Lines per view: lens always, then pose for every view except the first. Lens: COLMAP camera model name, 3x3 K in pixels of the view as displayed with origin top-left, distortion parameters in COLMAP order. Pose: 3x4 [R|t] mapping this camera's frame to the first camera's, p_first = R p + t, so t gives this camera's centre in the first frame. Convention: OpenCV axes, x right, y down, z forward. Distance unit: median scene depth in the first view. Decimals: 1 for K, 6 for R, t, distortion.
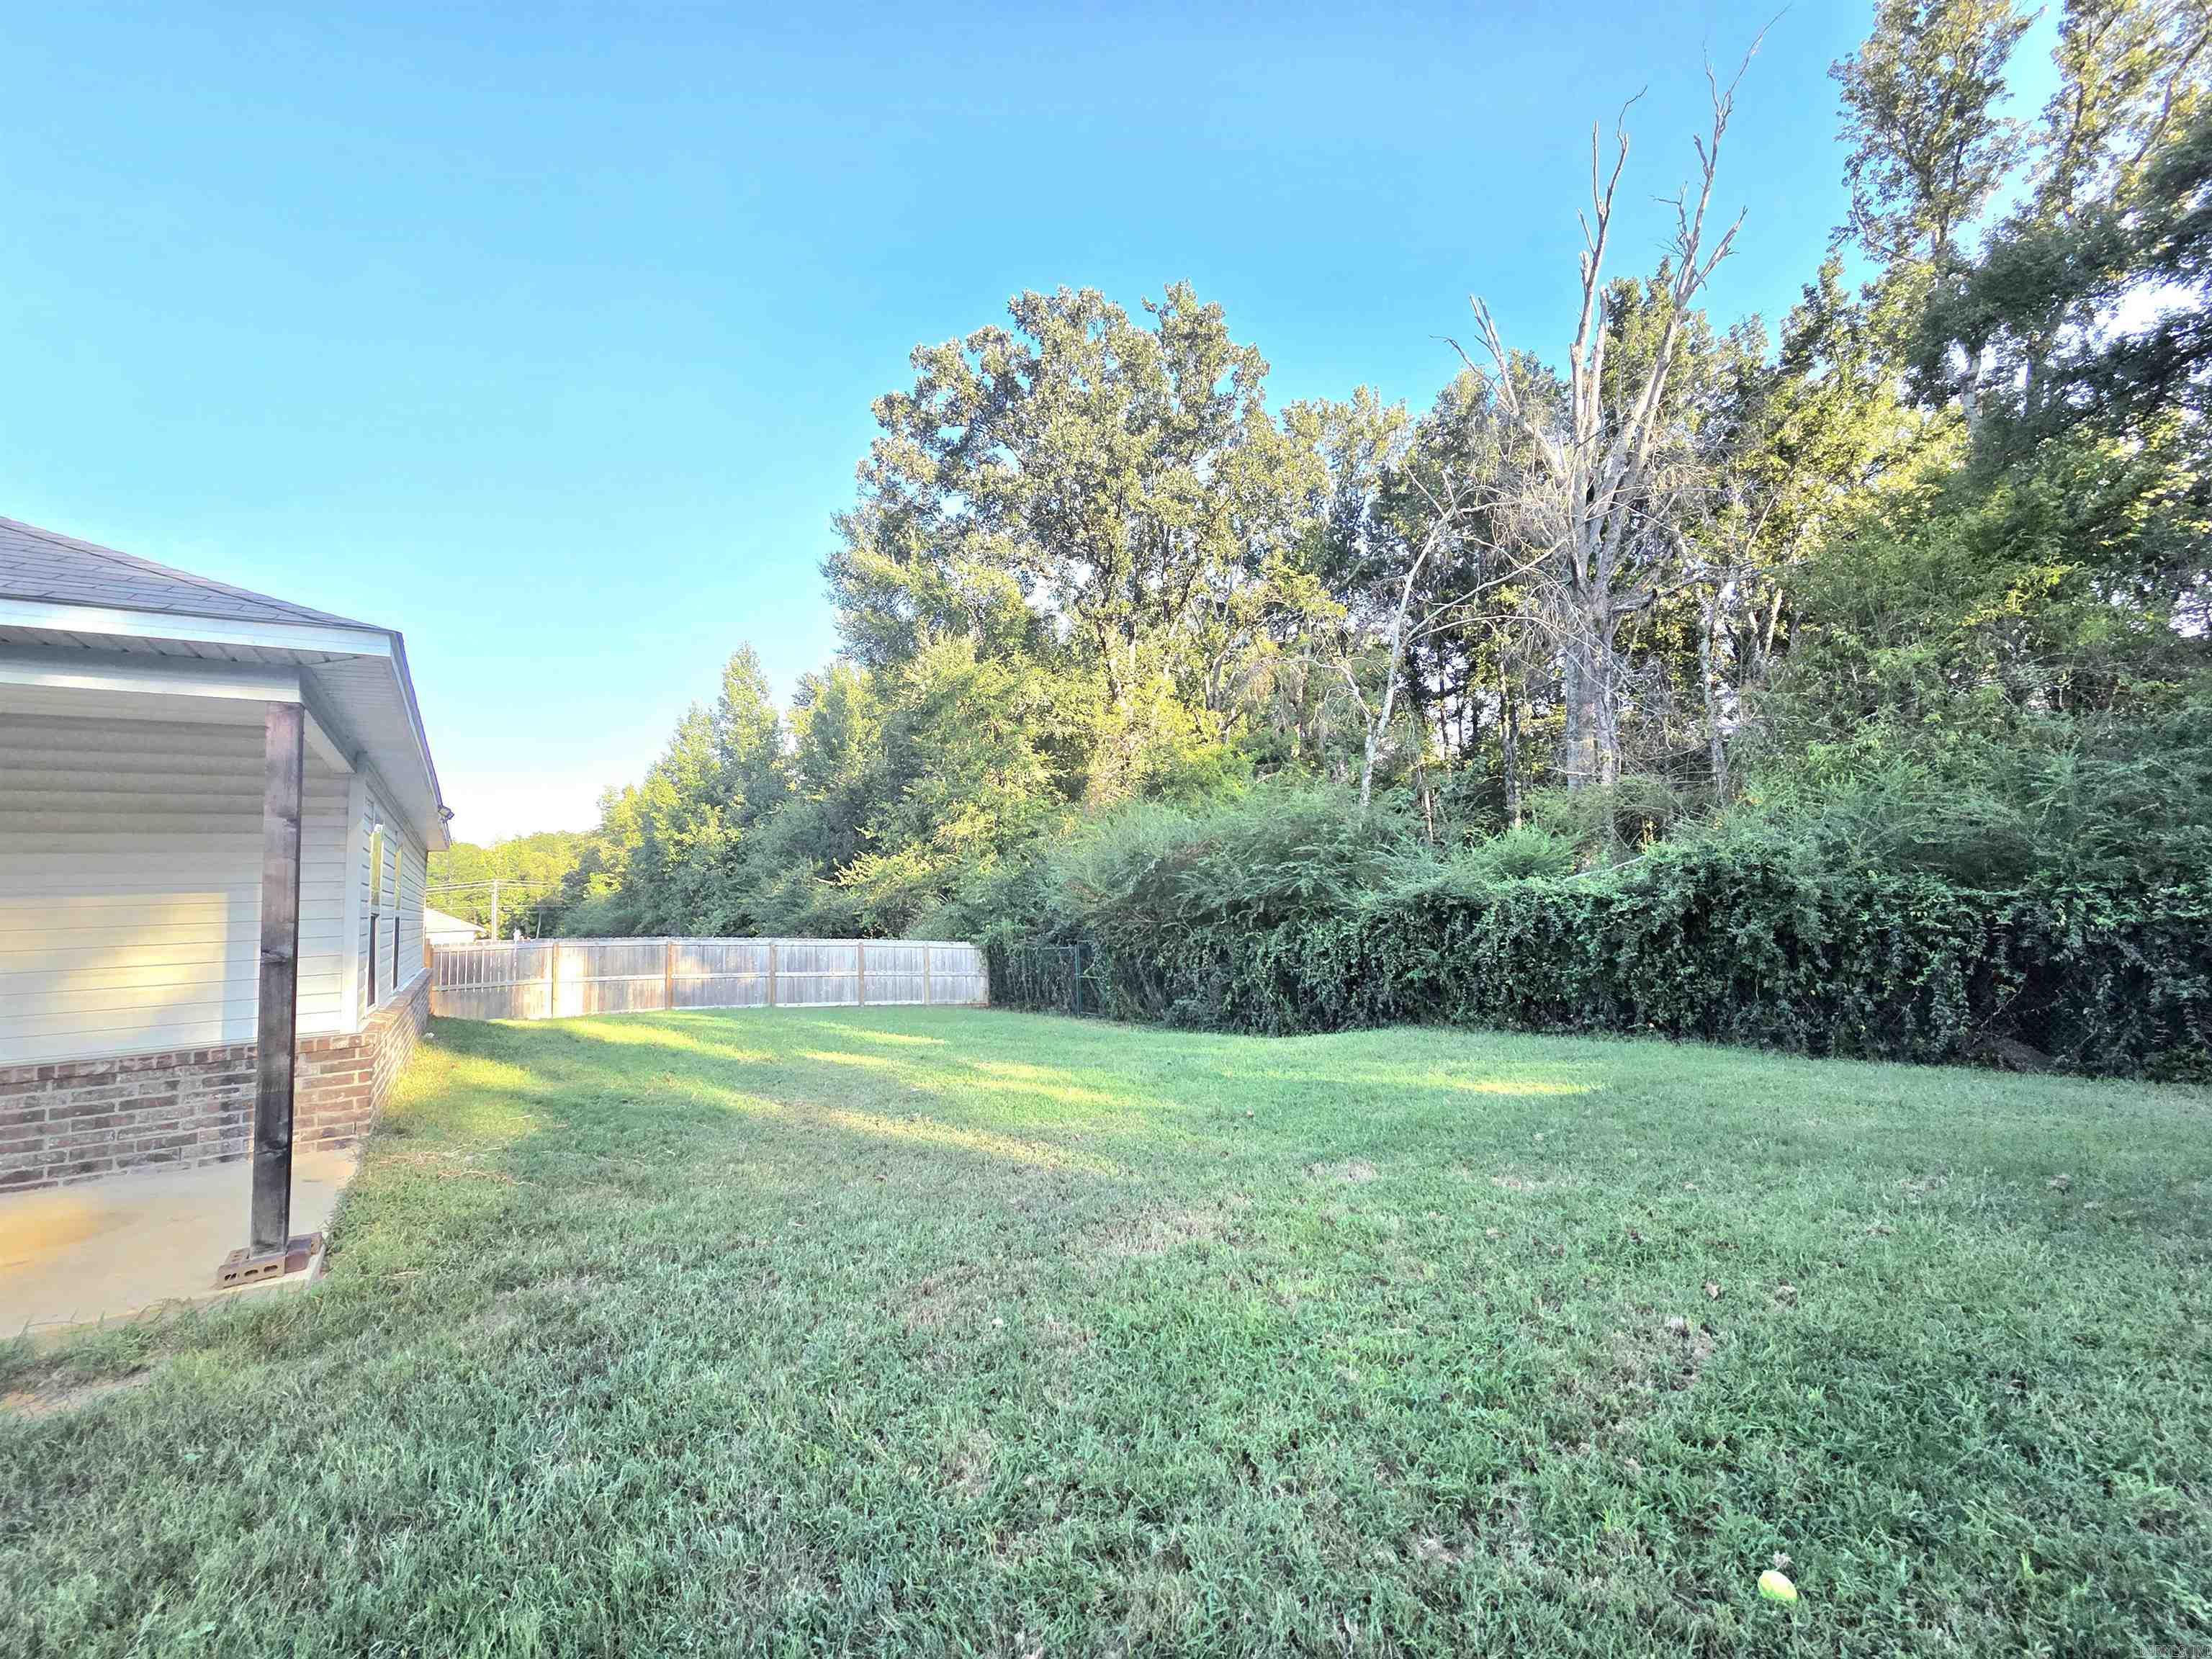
lens RADIAL K [[904.9, 0, 1099.9], [0, 904.9, 825.5], [0, 0, 1]] dist [0.002077, -0.001166]
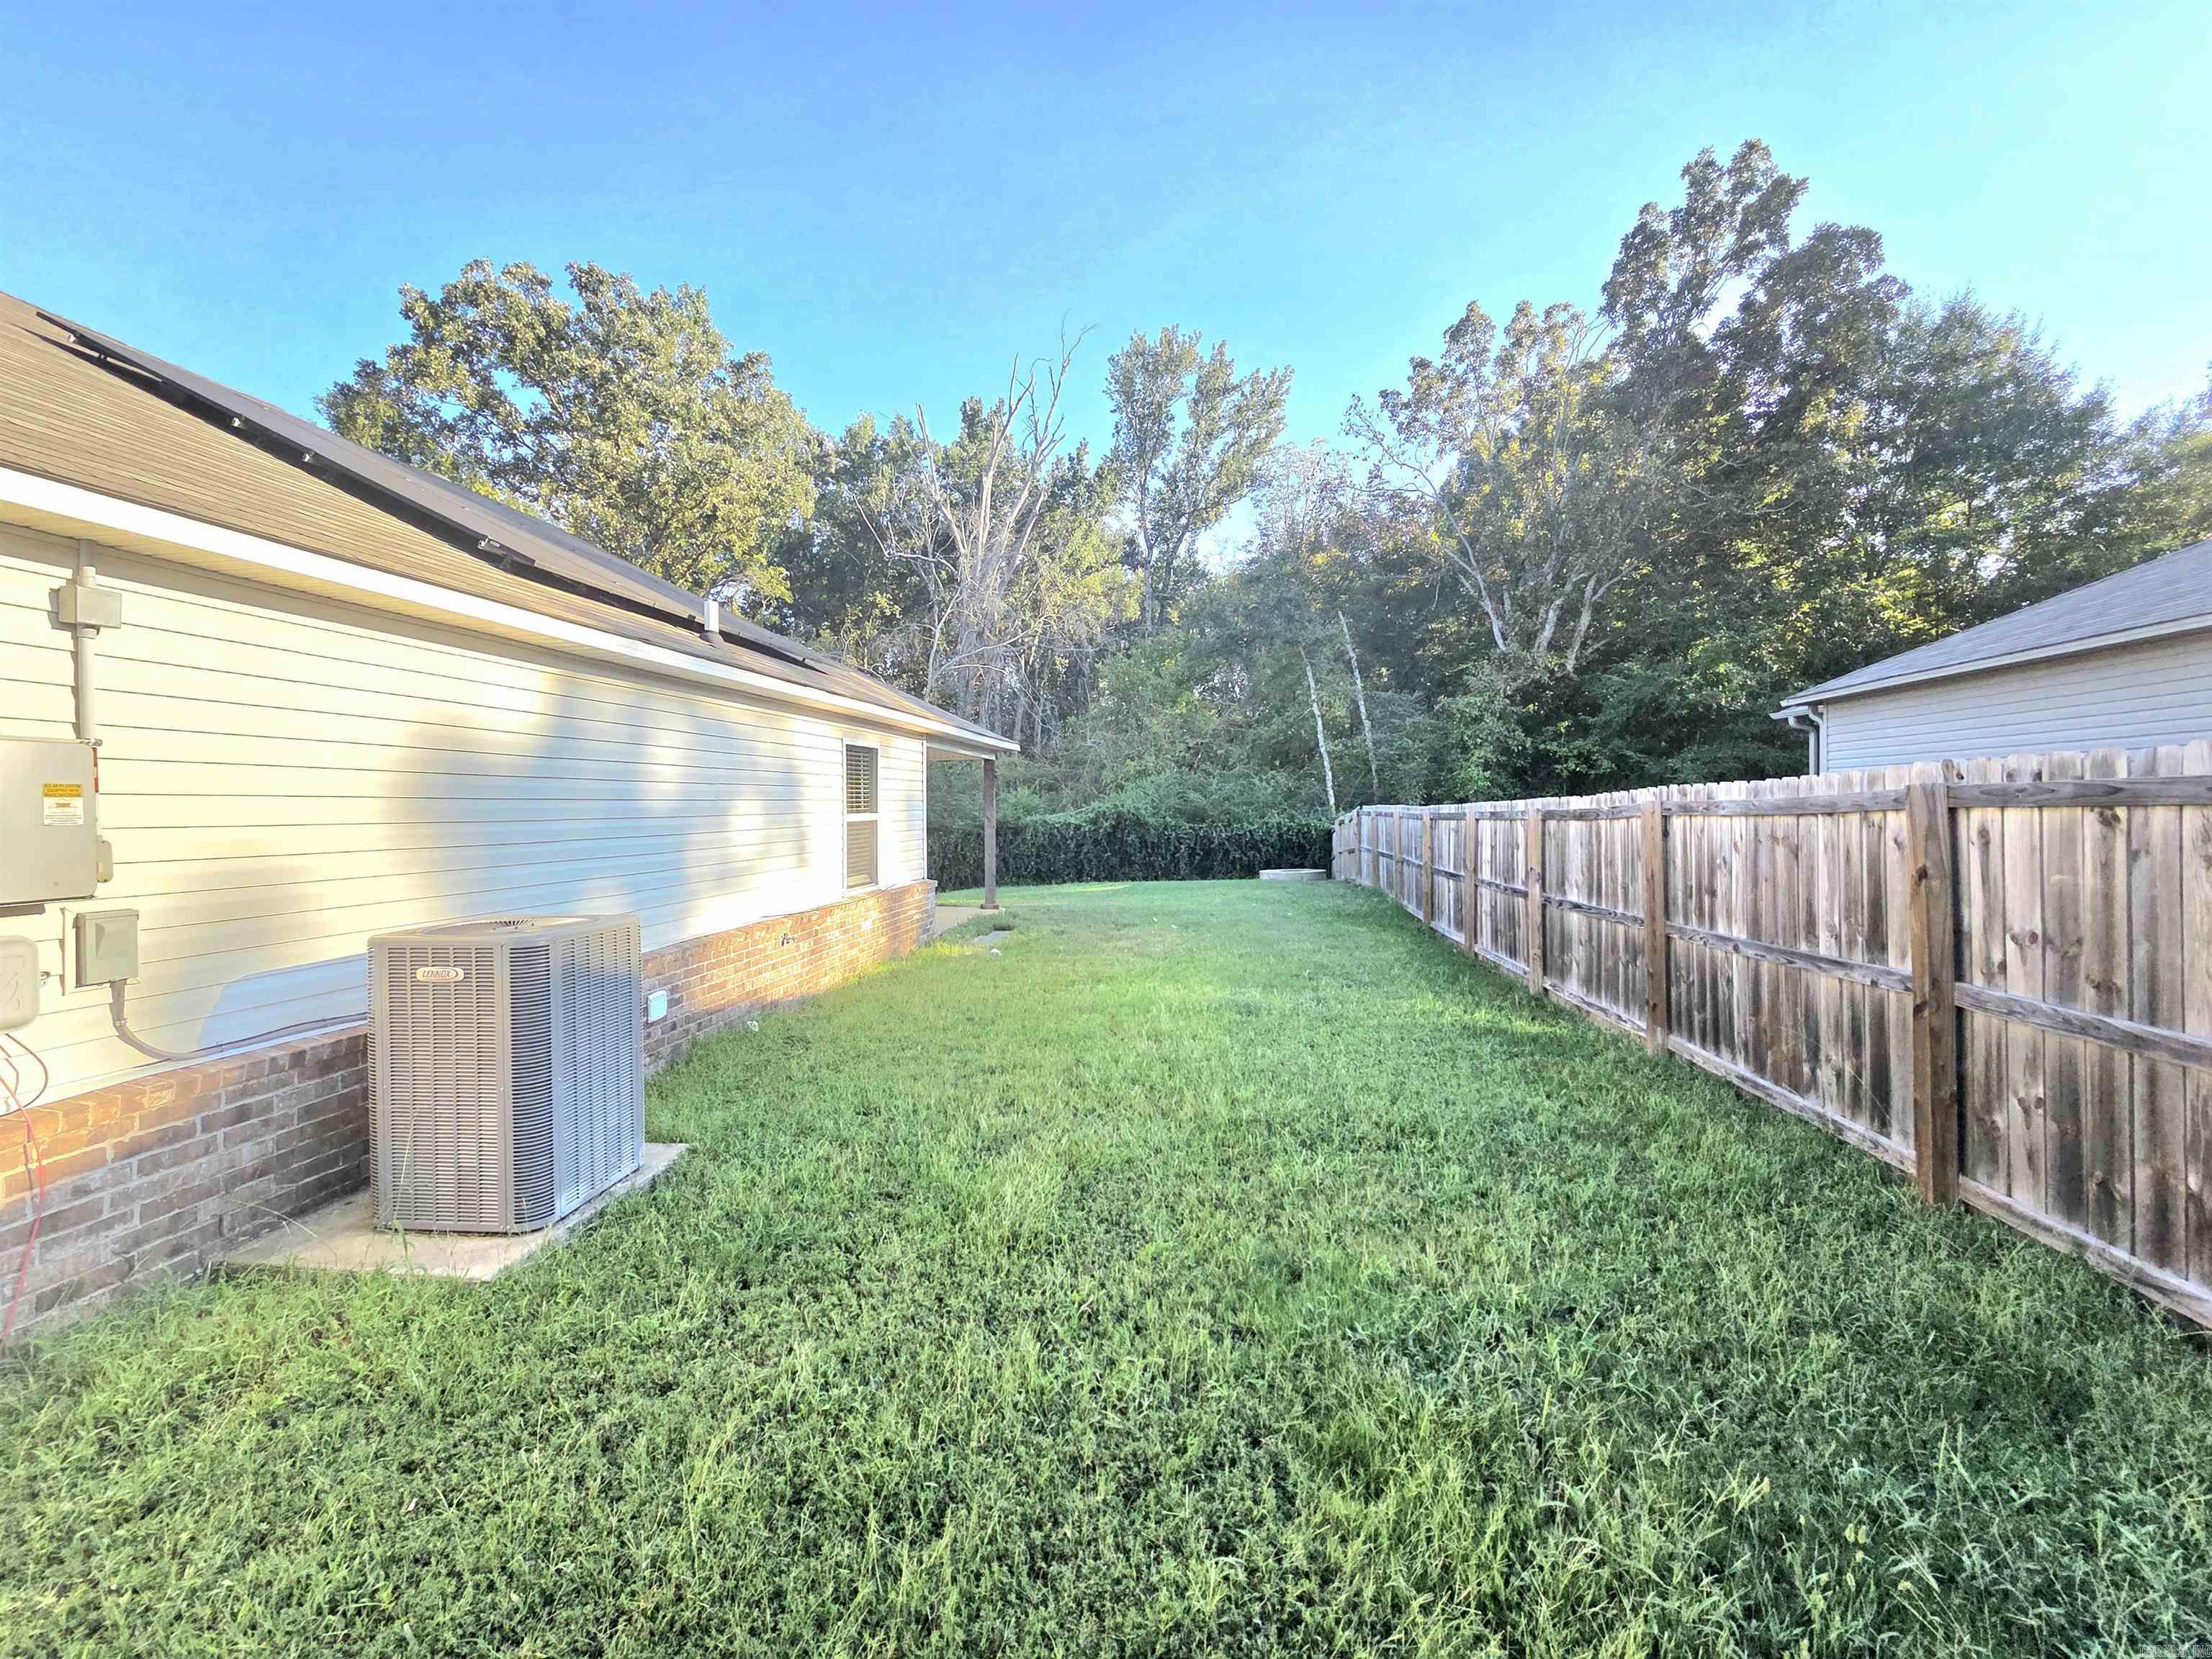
lens RADIAL K [[904.9, 0, 1108.9], [0, 904.9, 818.8], [0, 0, 1]] dist [0.002077, -0.001166]
pose [[0.665735, 0.020621, 0.745903, -1.210421], [-0.080183, 0.995807, 0.044035, -0.048504], [-0.741868, -0.089124, 0.664597, -0.654020]]
